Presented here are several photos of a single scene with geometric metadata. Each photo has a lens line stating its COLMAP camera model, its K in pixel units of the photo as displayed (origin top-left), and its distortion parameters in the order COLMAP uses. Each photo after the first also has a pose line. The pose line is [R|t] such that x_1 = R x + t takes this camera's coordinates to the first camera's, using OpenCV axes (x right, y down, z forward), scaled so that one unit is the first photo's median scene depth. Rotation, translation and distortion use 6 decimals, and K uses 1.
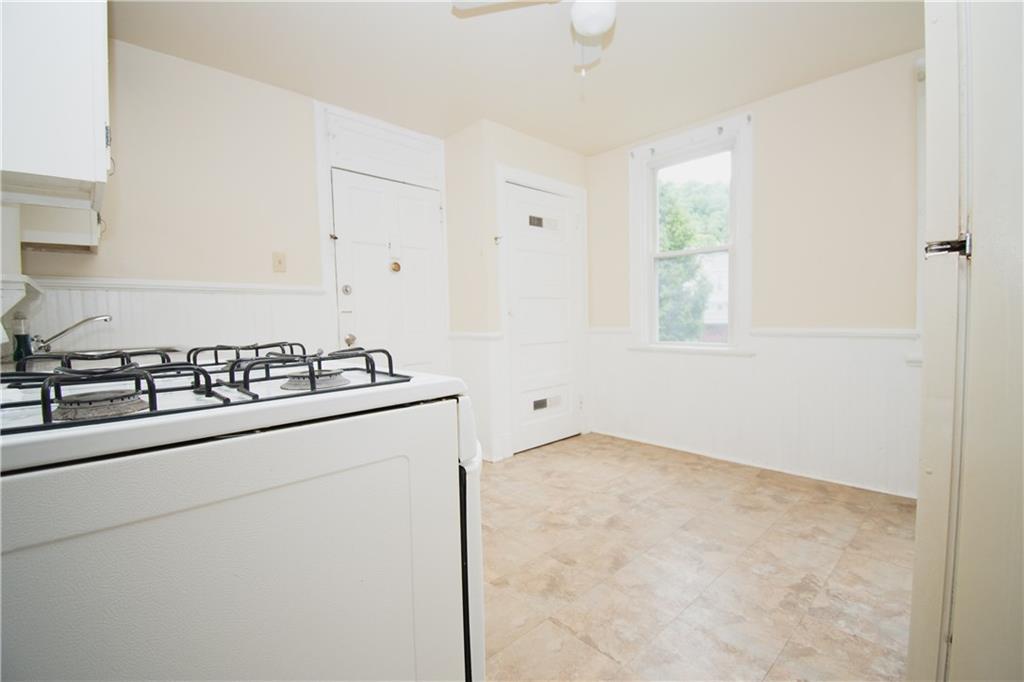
lens RADIAL K [[454.1, 0, 522.3], [0, 454.1, 339.0], [0, 0, 1]] dist [0.019505, -0.026161]
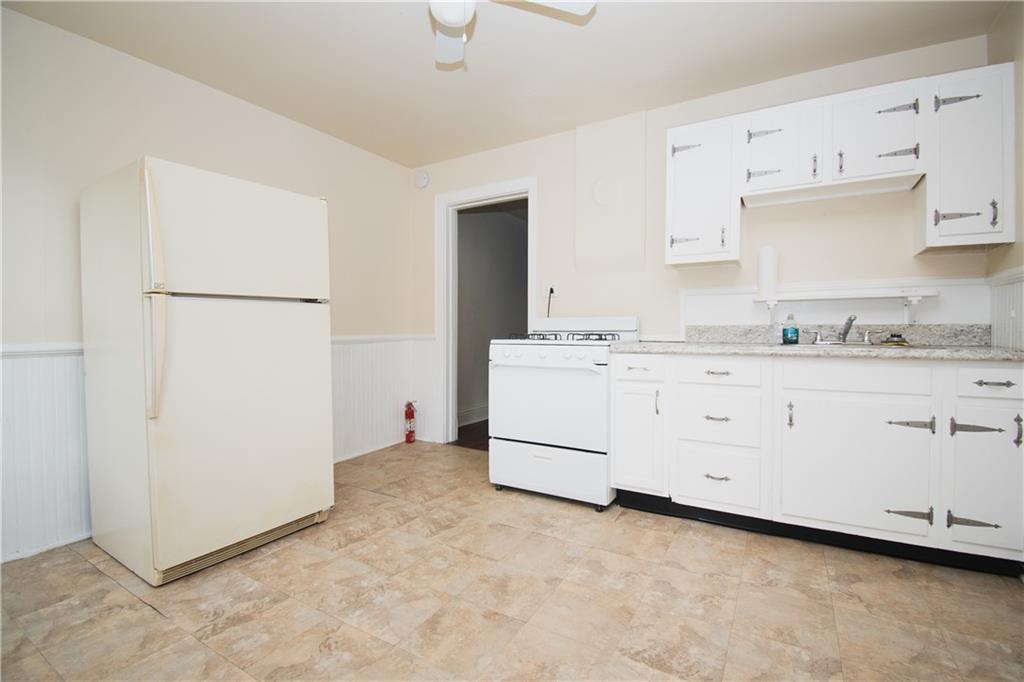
lens RADIAL K [[454.1, 0, 522.3], [0, 454.1, 339.0], [0, 0, 1]] dist [0.019505, -0.026161]
pose [[-0.960878, 0.026080, -0.275741, 0.218429], [0.008031, 0.997762, 0.066385, -0.058404], [0.276855, 0.061573, -0.958937, 1.467878]]
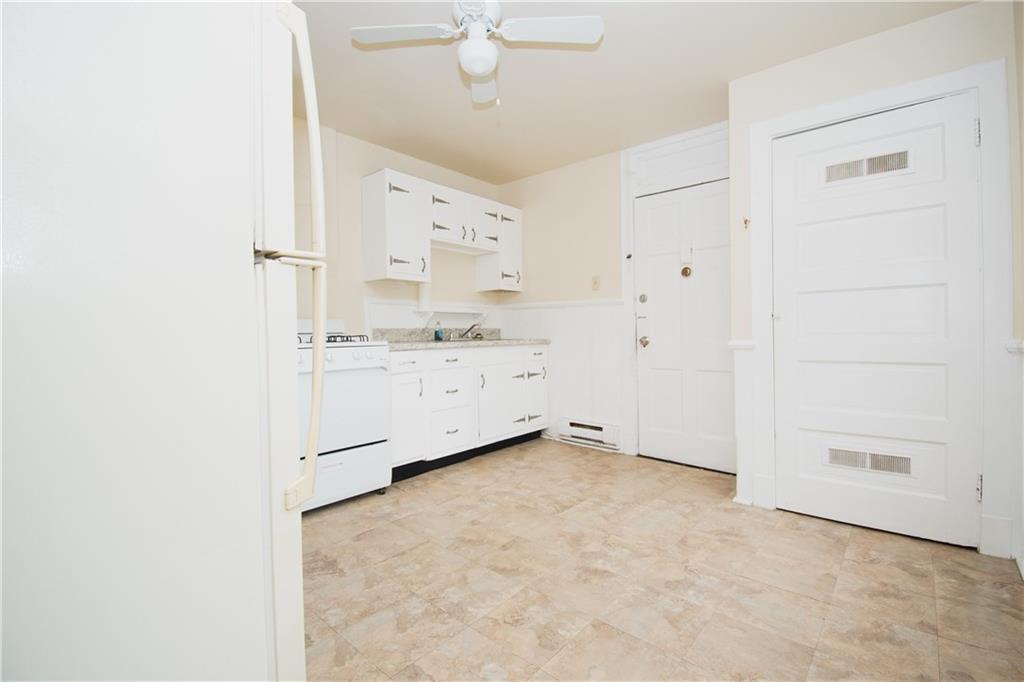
lens RADIAL K [[454.1, 0, 522.3], [0, 454.1, 339.0], [0, 0, 1]] dist [0.019505, -0.026161]
pose [[0.095617, 0.037460, -0.994713, 0.971333], [-0.036155, 0.998763, 0.034137, -0.042810], [0.994761, 0.032699, 0.096853, 0.754899]]
